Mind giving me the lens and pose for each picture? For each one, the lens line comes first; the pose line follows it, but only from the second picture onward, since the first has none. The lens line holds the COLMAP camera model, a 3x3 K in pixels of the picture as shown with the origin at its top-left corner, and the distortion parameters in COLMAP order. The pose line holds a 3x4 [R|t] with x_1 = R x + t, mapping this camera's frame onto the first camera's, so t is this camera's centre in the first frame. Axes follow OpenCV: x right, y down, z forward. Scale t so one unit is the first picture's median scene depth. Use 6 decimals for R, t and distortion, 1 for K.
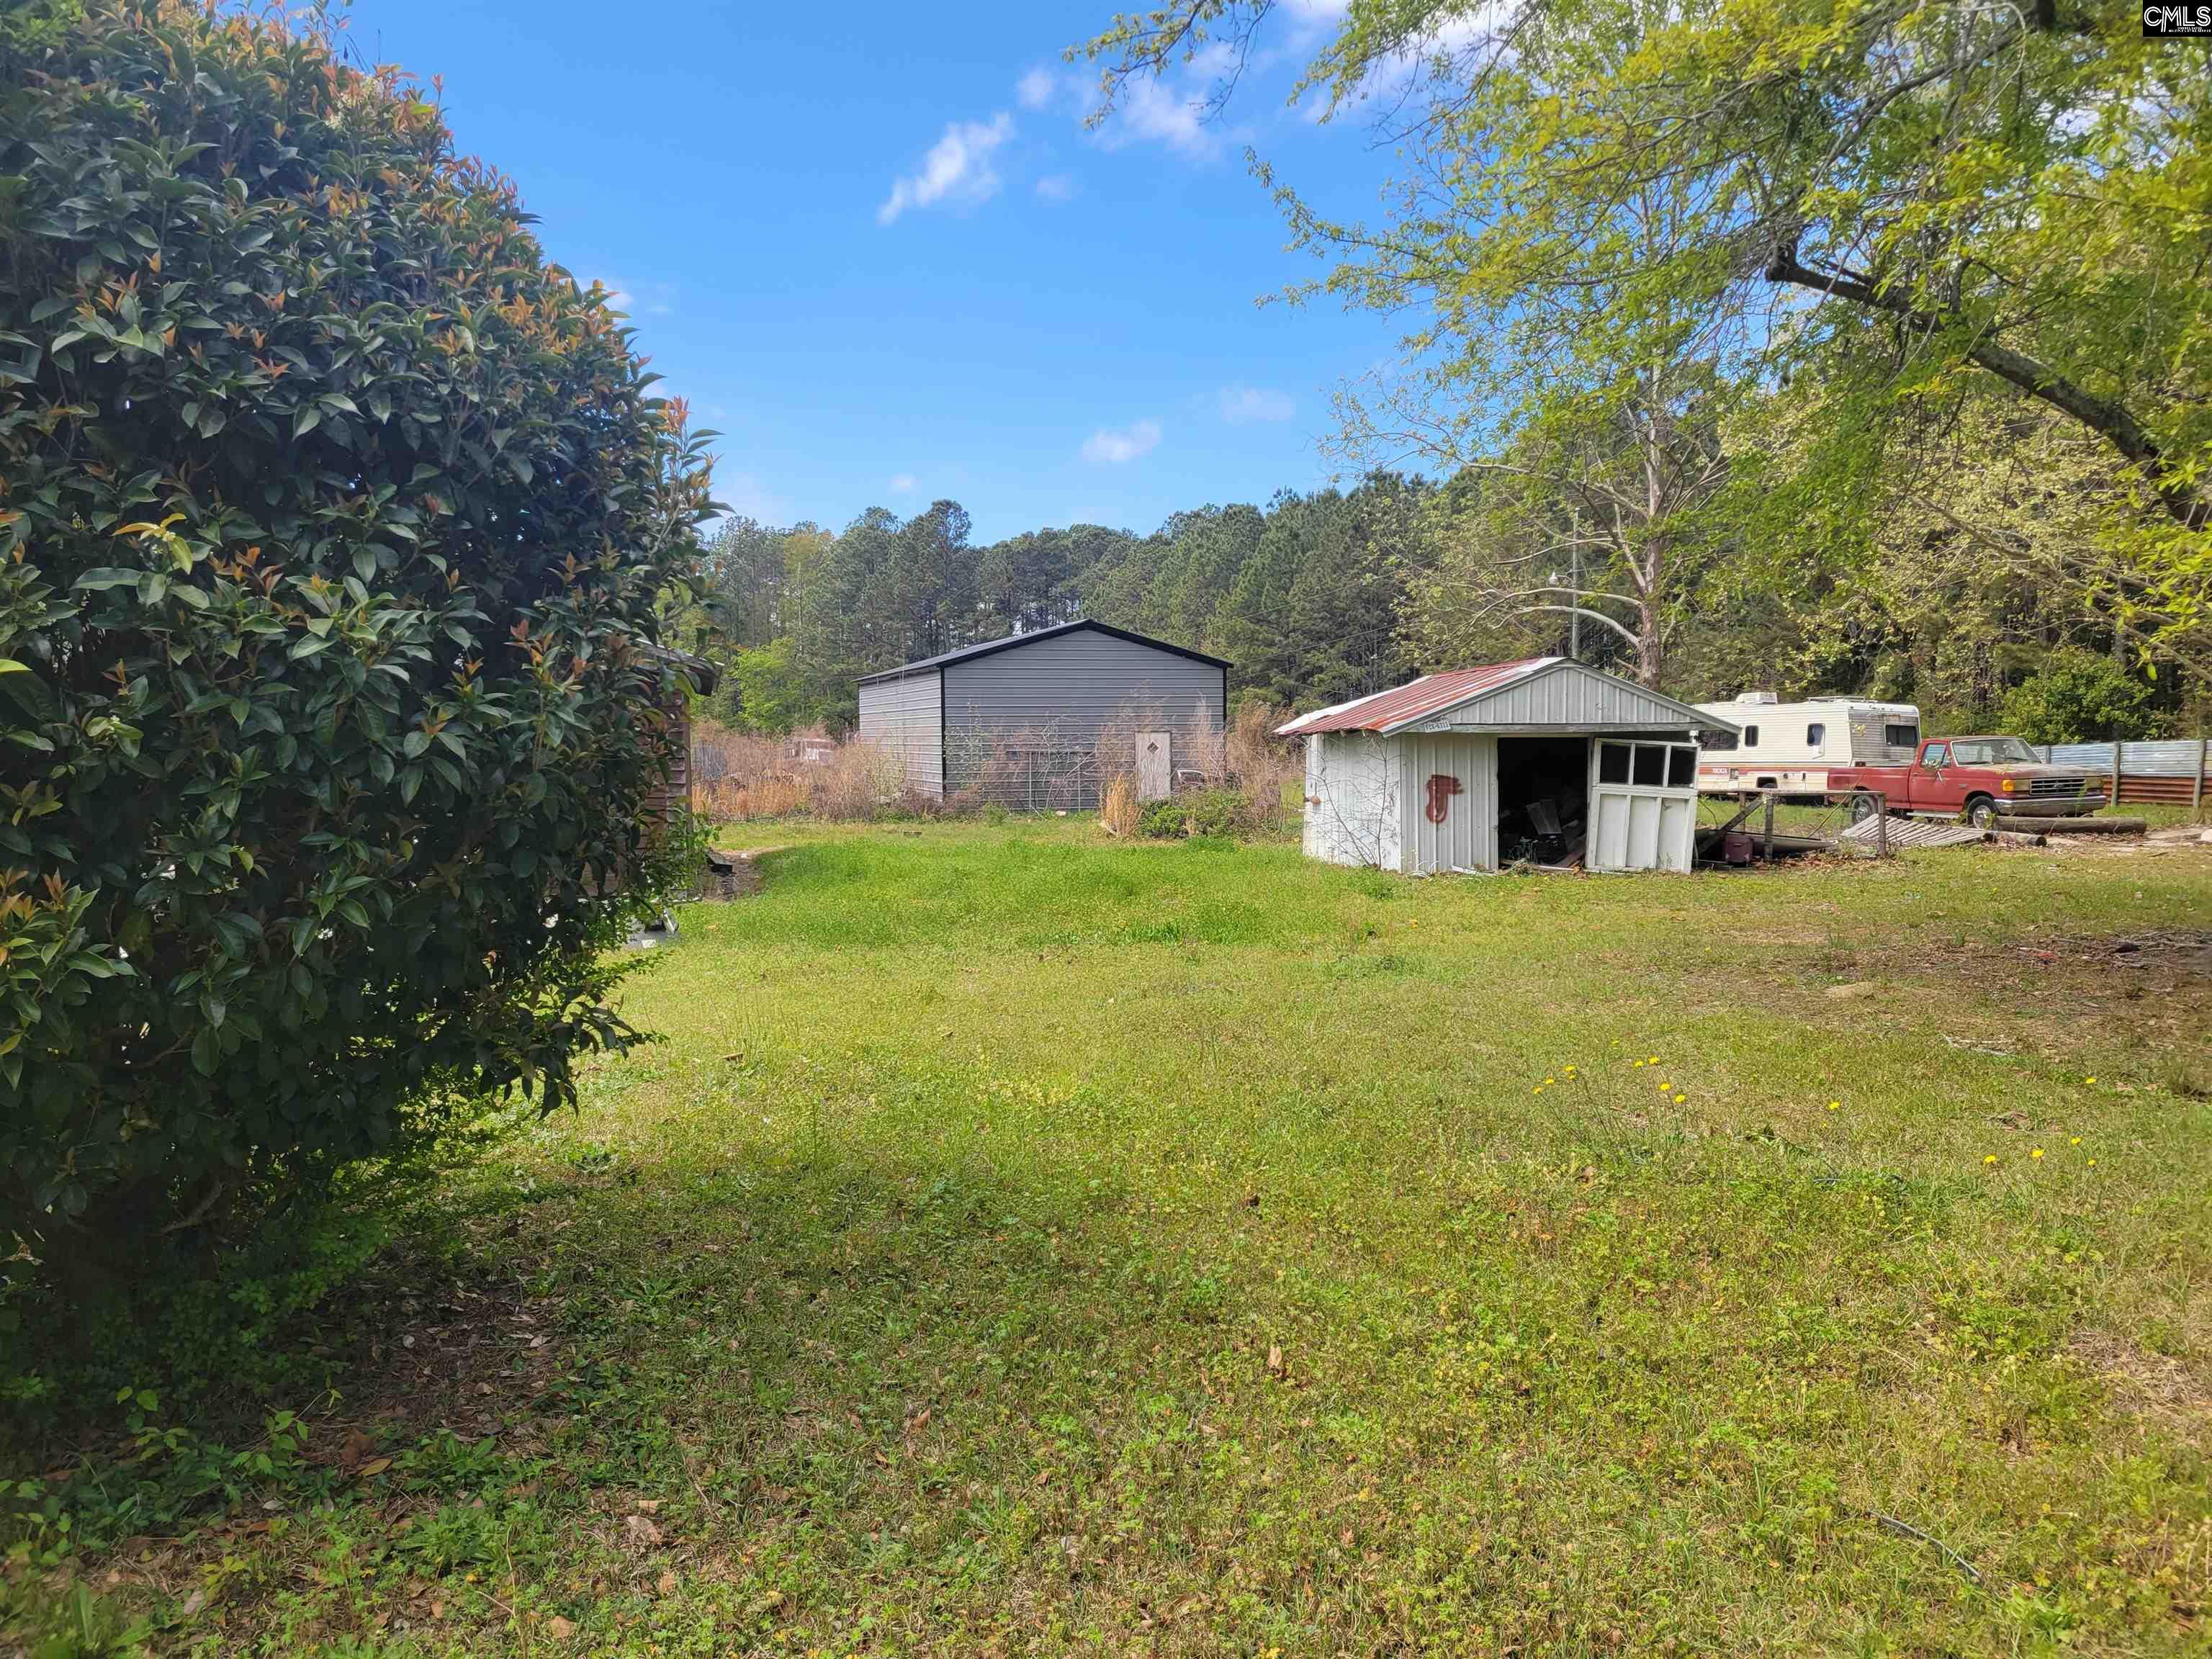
lens RADIAL K [[1717.2, 0, 1140.4], [0, 1717.2, 881.7], [0, 0, 1]] dist [0.001317, -0.003720]
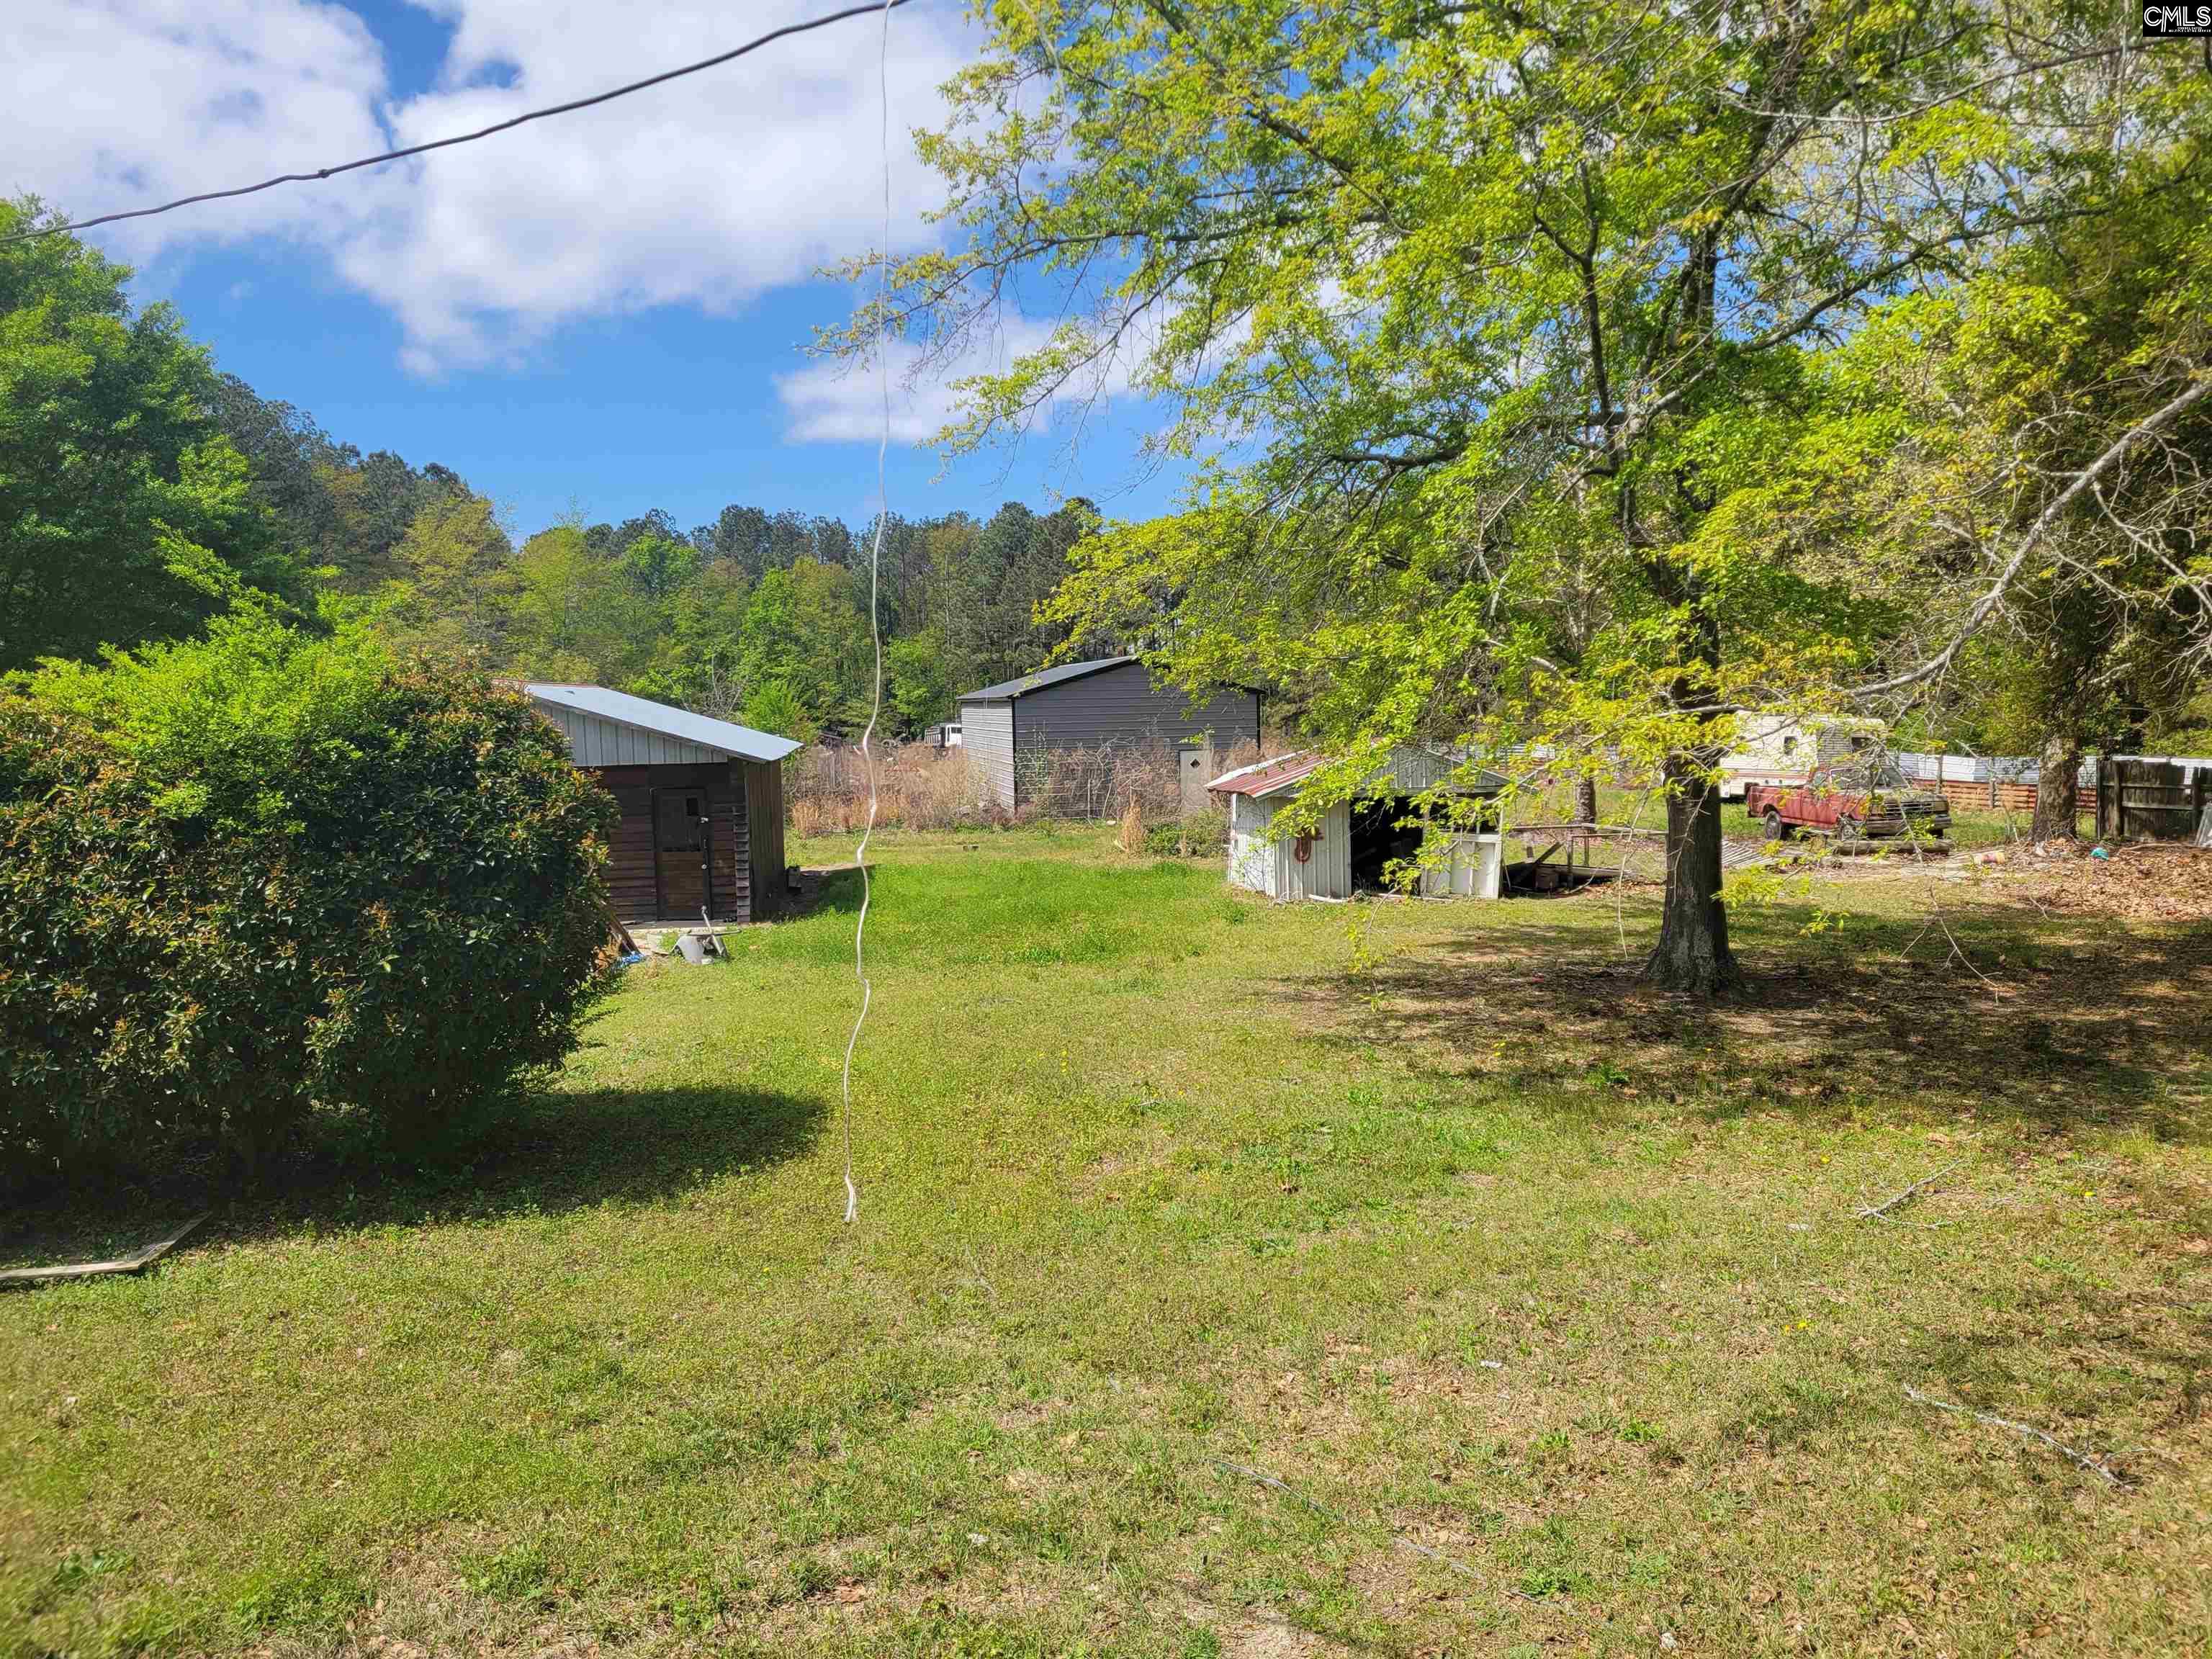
lens RADIAL K [[1717.2, 0, 1140.4], [0, 1717.2, 881.7], [0, 0, 1]] dist [0.001317, -0.003720]
pose [[0.995212, -0.003226, -0.097685, 0.089564], [0.005211, 0.999785, 0.020065, -0.023265], [0.097599, -0.020478, 0.995015, -0.172533]]
